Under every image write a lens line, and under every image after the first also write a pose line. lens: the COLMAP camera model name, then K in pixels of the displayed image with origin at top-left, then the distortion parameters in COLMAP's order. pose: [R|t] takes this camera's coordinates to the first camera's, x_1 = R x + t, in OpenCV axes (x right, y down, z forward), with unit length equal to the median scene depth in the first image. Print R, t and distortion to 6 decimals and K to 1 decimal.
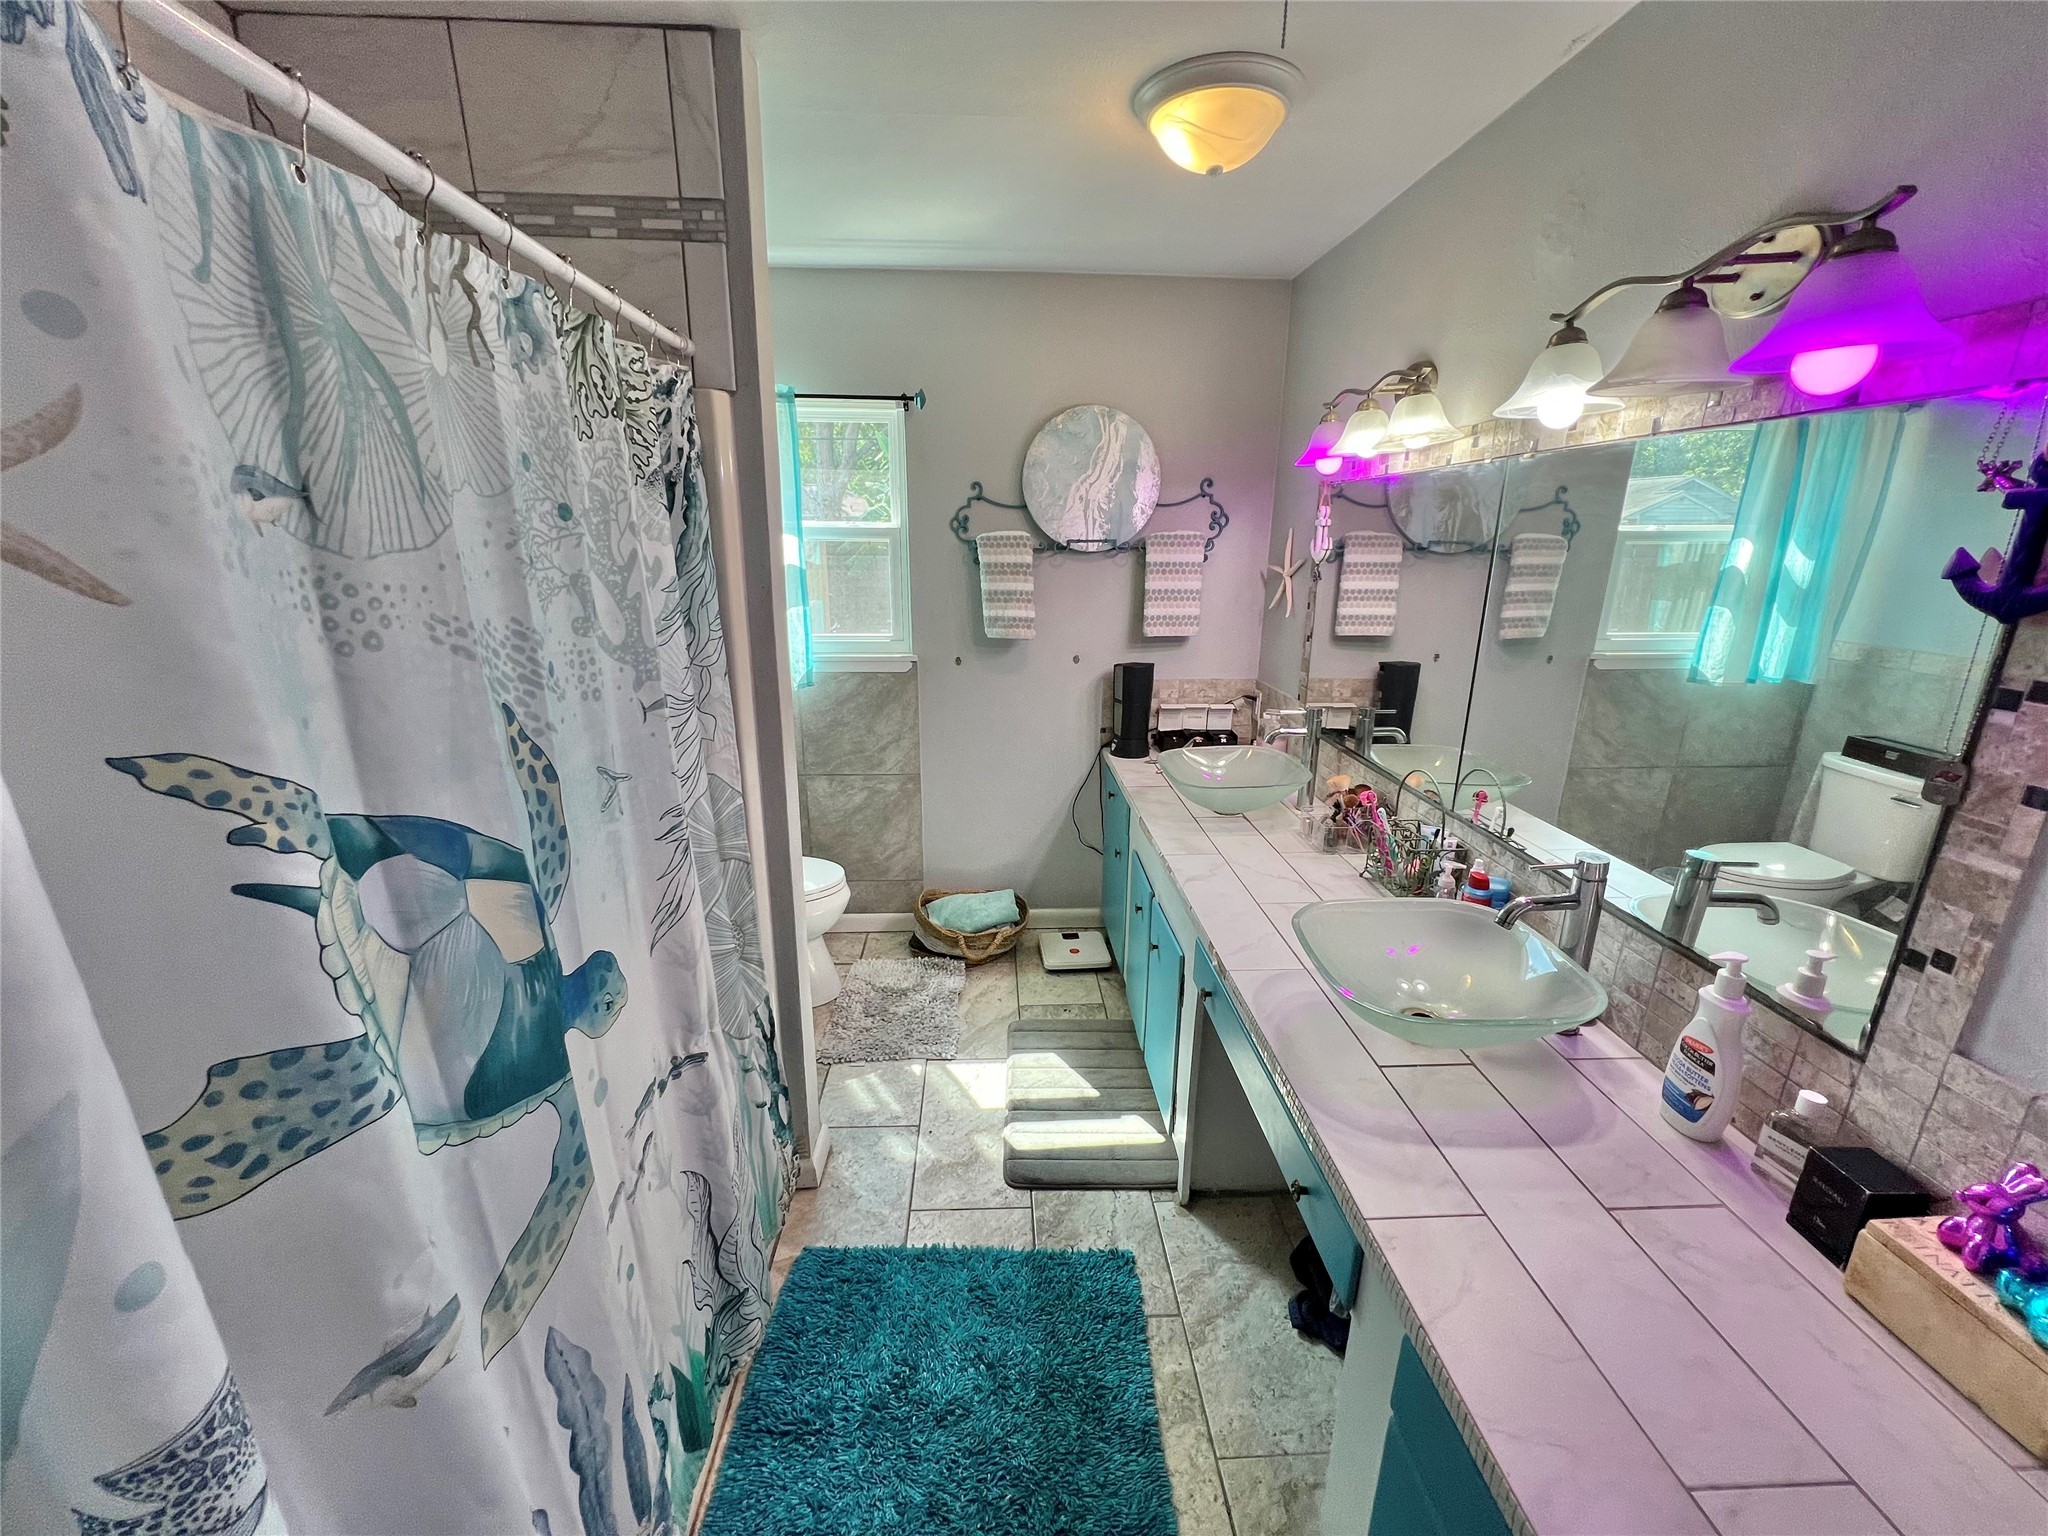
lens RADIAL K [[818.4, 0, 1026.8], [0, 818.4, 774.4], [0, 0, 1]] dist [-0.006967, 0.002735]
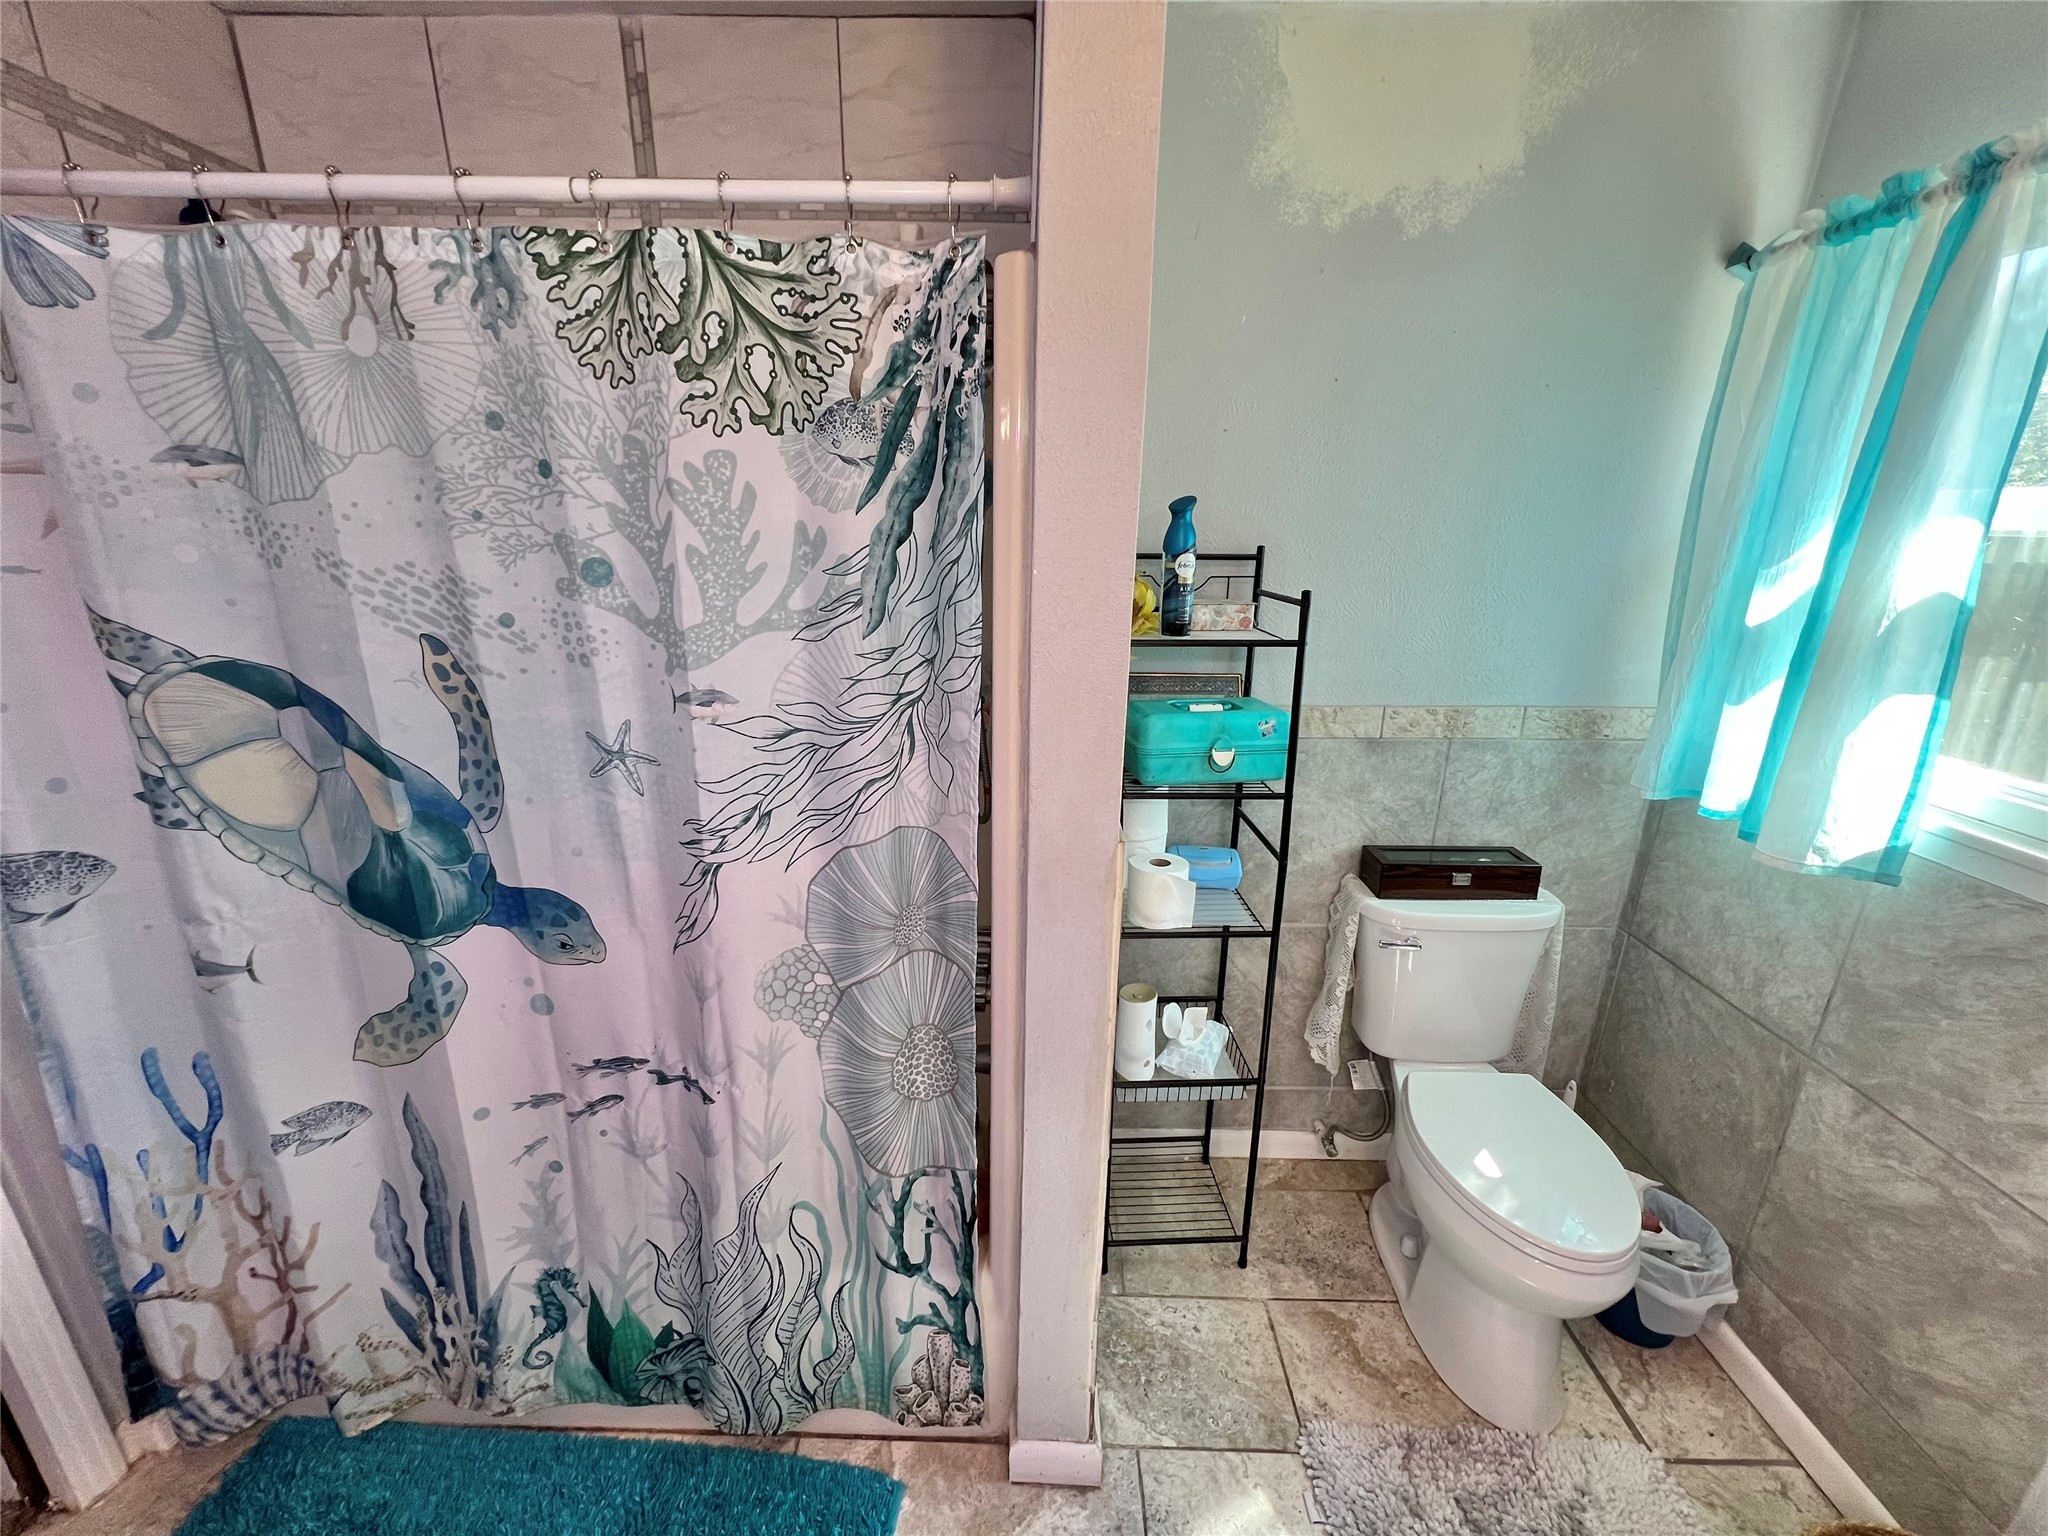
lens RADIAL K [[818.4, 0, 1026.8], [0, 818.4, 774.4], [0, 0, 1]] dist [-0.006967, 0.002735]
pose [[-0.063567, 0.288037, -0.955507, 0.209105], [-0.297325, 0.908499, 0.293647, -0.215107], [0.952658, 0.302762, 0.027890, 0.784896]]
